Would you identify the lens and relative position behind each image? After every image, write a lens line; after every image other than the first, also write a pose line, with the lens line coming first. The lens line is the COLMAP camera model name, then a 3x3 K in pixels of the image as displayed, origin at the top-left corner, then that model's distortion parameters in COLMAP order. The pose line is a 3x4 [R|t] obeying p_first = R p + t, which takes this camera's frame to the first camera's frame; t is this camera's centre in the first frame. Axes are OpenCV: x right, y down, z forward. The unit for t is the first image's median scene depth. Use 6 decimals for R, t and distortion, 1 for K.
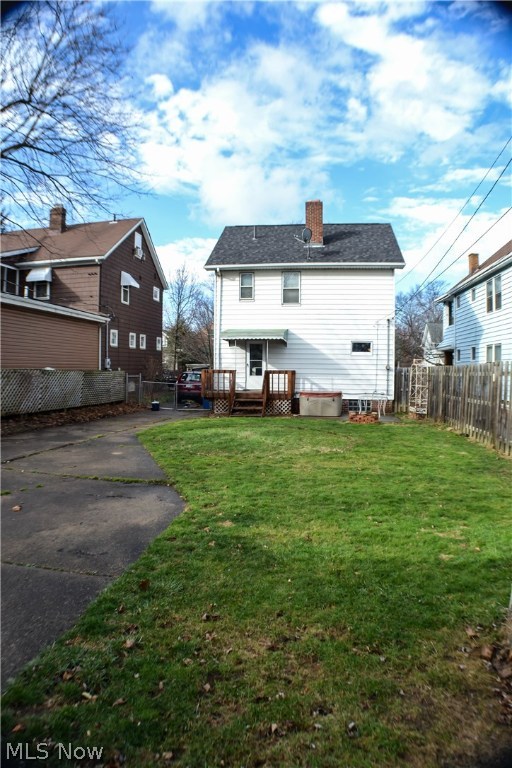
lens RADIAL K [[467.4, 0, 255.9], [0, 467.4, 377.3], [0, 0, 1]] dist [-0.198380, 0.044408]
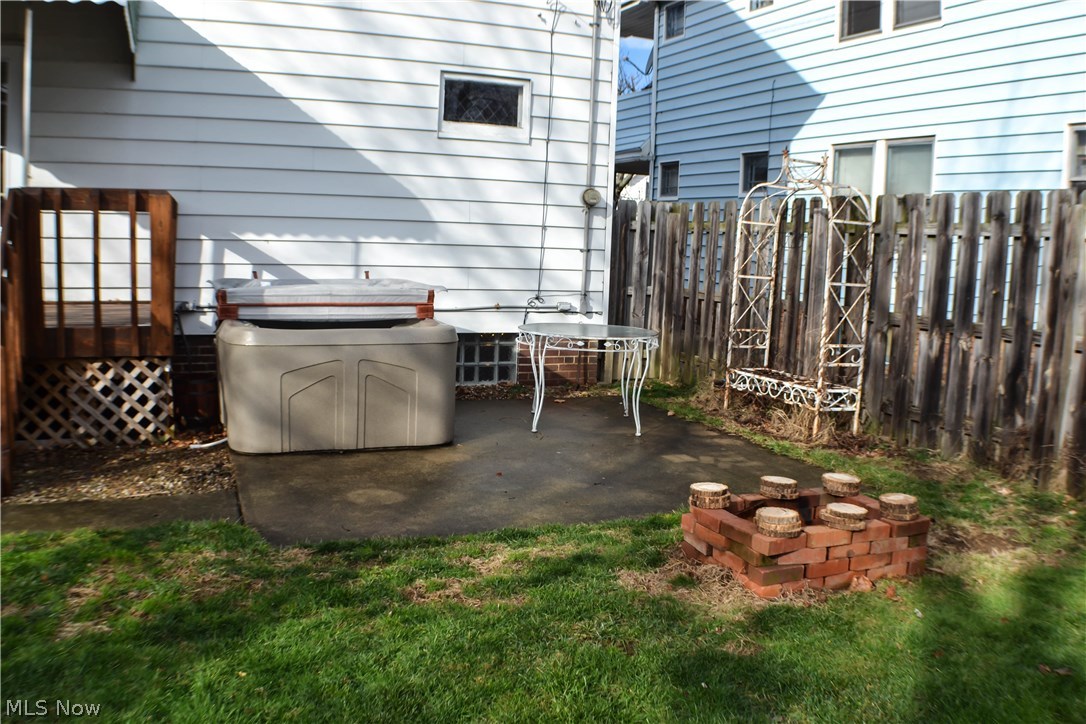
lens RADIAL K [[934.0, 0, 544.4], [0, 934.0, 364.5], [0, 0, 1]] dist [-0.177595, 0.001994]
pose [[0.867269, -0.046705, 0.495645, 0.025579], [-0.018690, 0.991833, 0.126166, 0.004251], [-0.497489, -0.118683, 0.859313, 0.580175]]
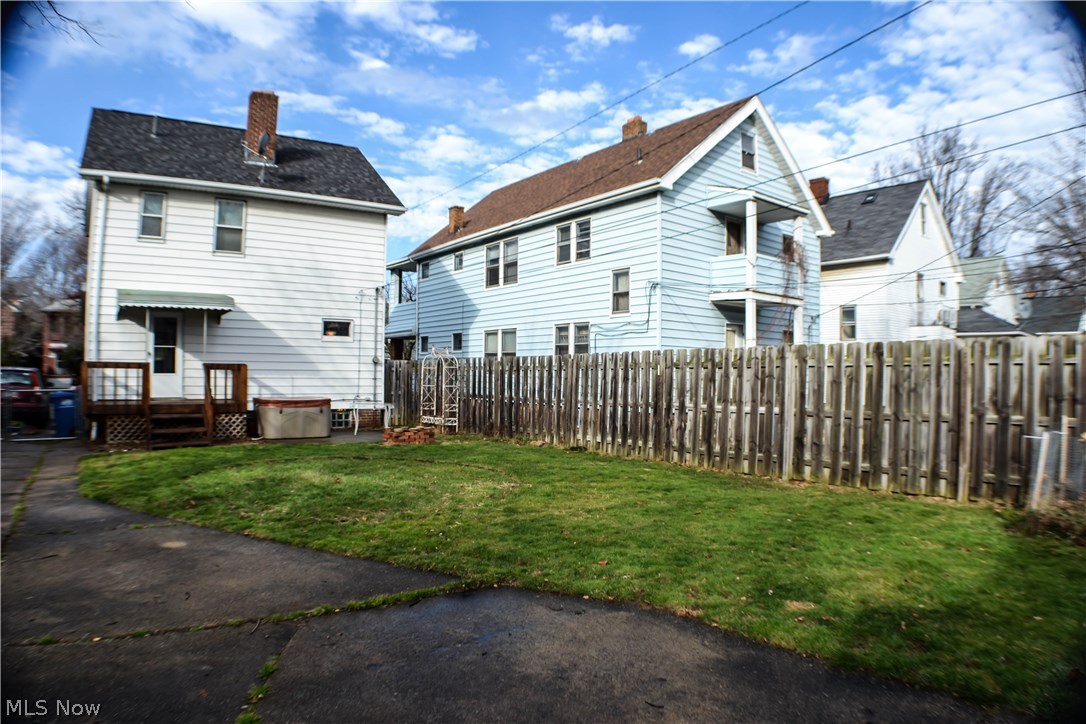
lens RADIAL K [[660.9, 0, 543.0], [0, 660.9, 362.0], [0, 0, 1]] dist [-0.198380, 0.044408]
pose [[0.721397, 0.004837, 0.692505, -0.190510], [0.012430, 0.999724, -0.019931, 0.003562], [-0.692410, 0.022986, 0.721138, 0.144583]]
